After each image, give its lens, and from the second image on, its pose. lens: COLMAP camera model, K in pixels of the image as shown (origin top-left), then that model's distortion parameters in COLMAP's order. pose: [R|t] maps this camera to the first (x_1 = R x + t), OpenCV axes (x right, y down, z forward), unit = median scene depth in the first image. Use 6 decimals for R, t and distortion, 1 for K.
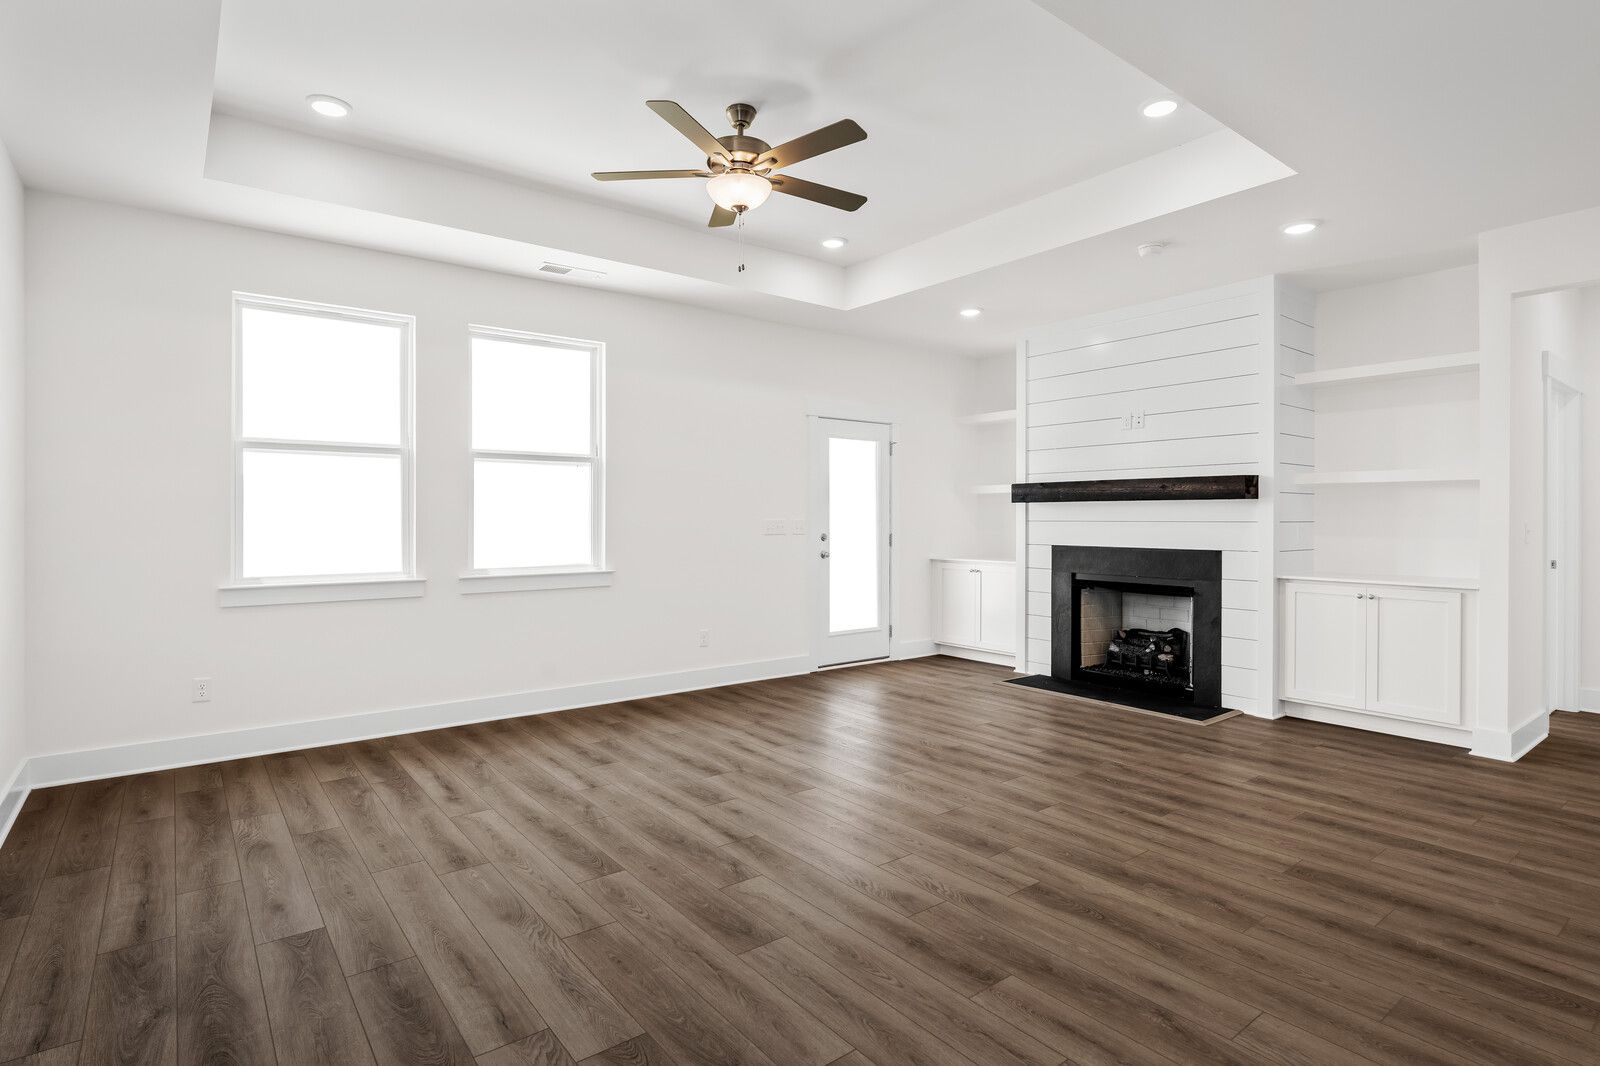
lens RADIAL K [[810.4, 0, 800.9], [0, 810.4, 521.9], [0, 0, 1]] dist [-0.002411, 0.000414]
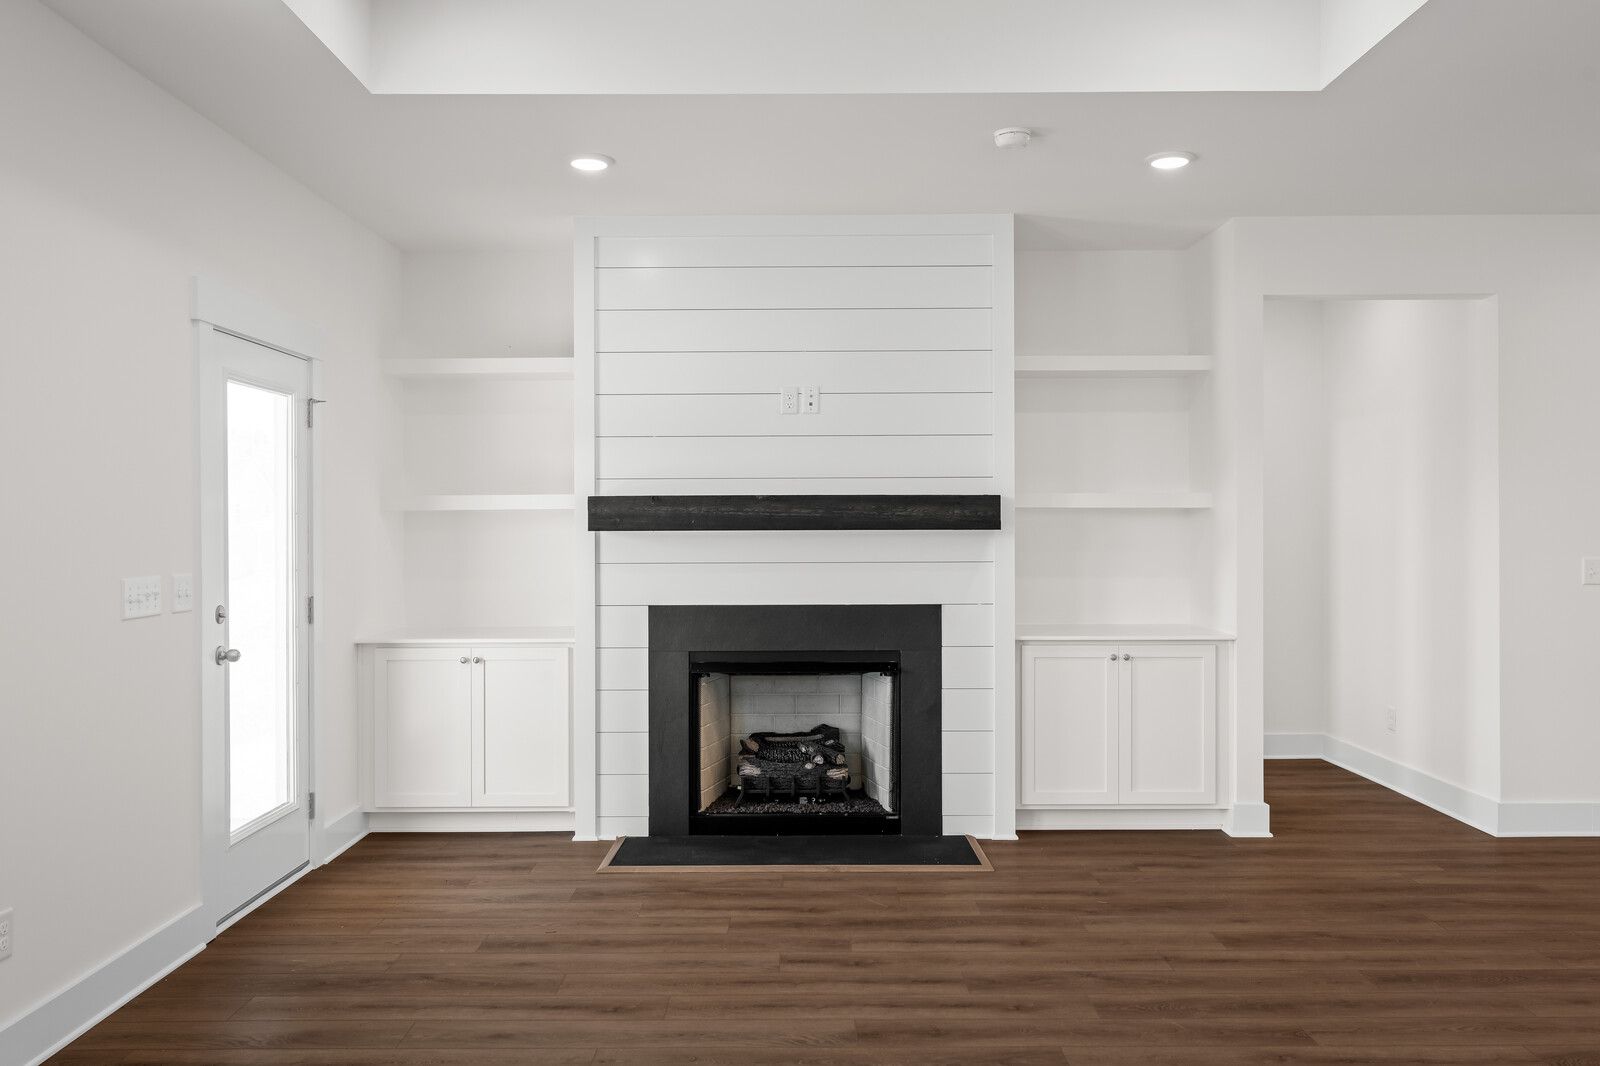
lens RADIAL K [[1204.8, 0, 800.0], [0, 1204.8, 533.0], [0, 0, 1]] dist [0.000539, 0.001005]
pose [[0.611567, -0.004734, 0.791178, -0.347944], [0.007116, 0.999975, 0.000482, -0.025802], [-0.791160, 0.005335, 0.611585, 0.470384]]
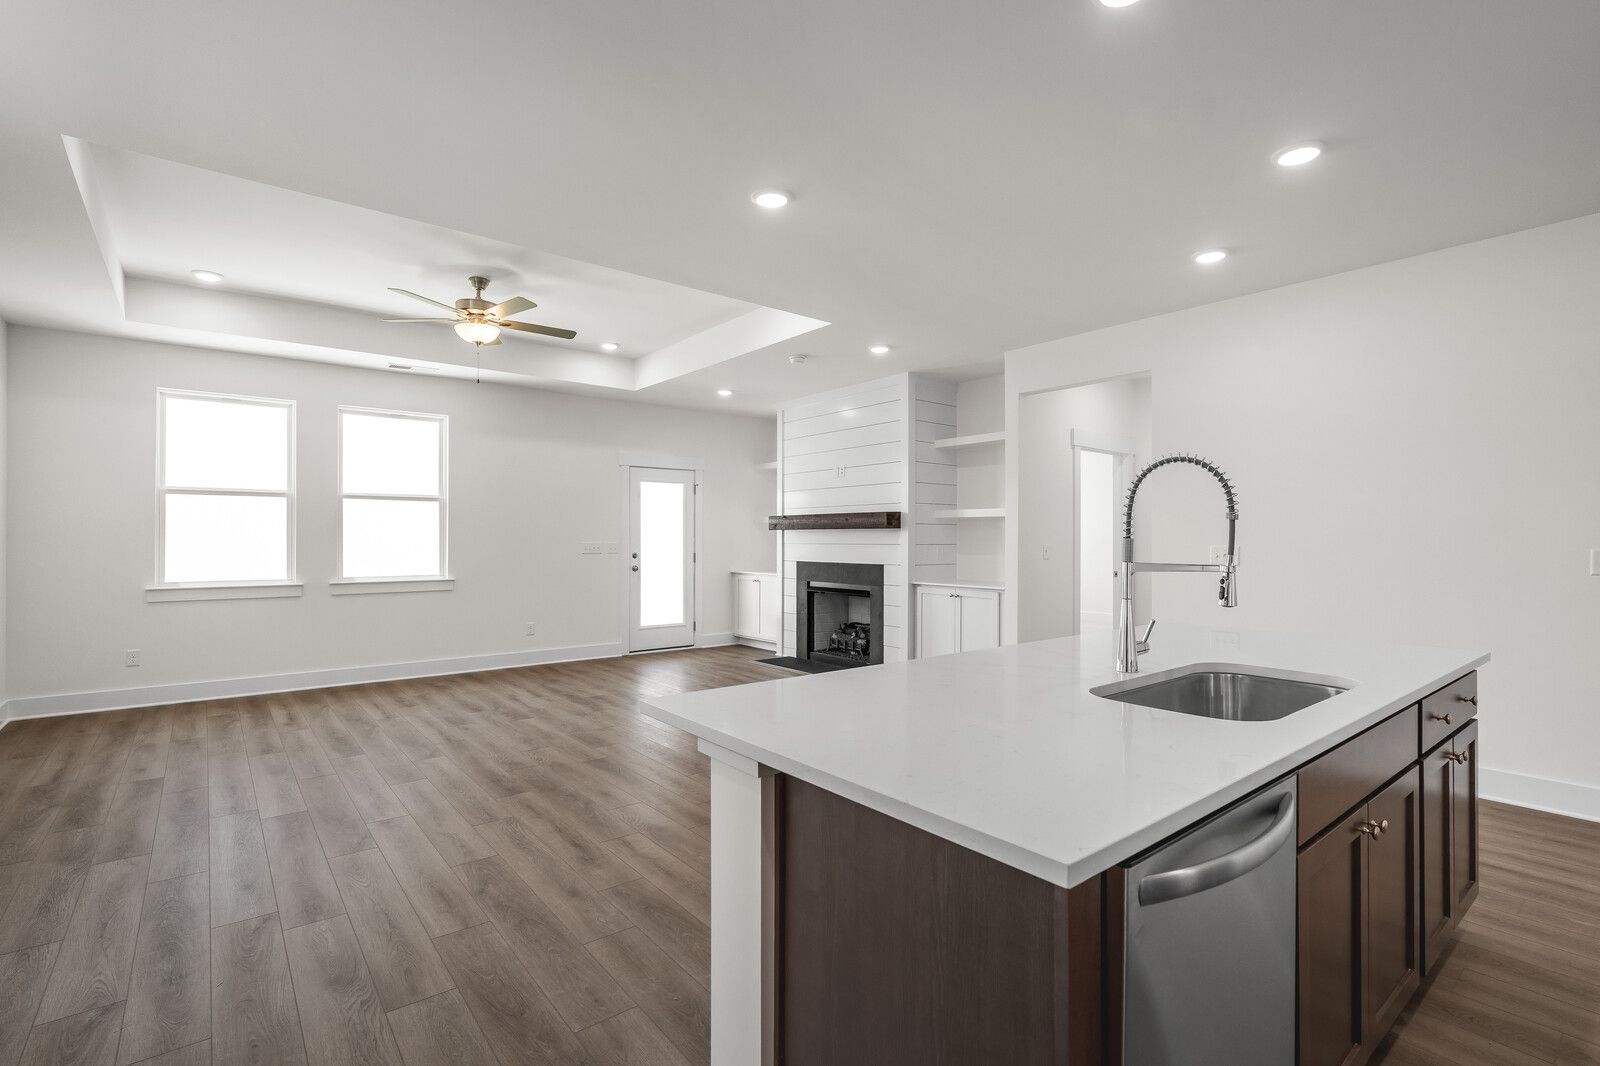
lens RADIAL K [[737.9, 0, 800.1], [0, 737.9, 539.6], [0, 0, 1]] dist [0.000995, 0.000152]
pose [[0.999803, 0.000670, 0.019856, 0.343626], [-0.000577, 0.999989, -0.004726, -0.002082], [-0.019859, 0.004713, 0.999792, -0.284409]]
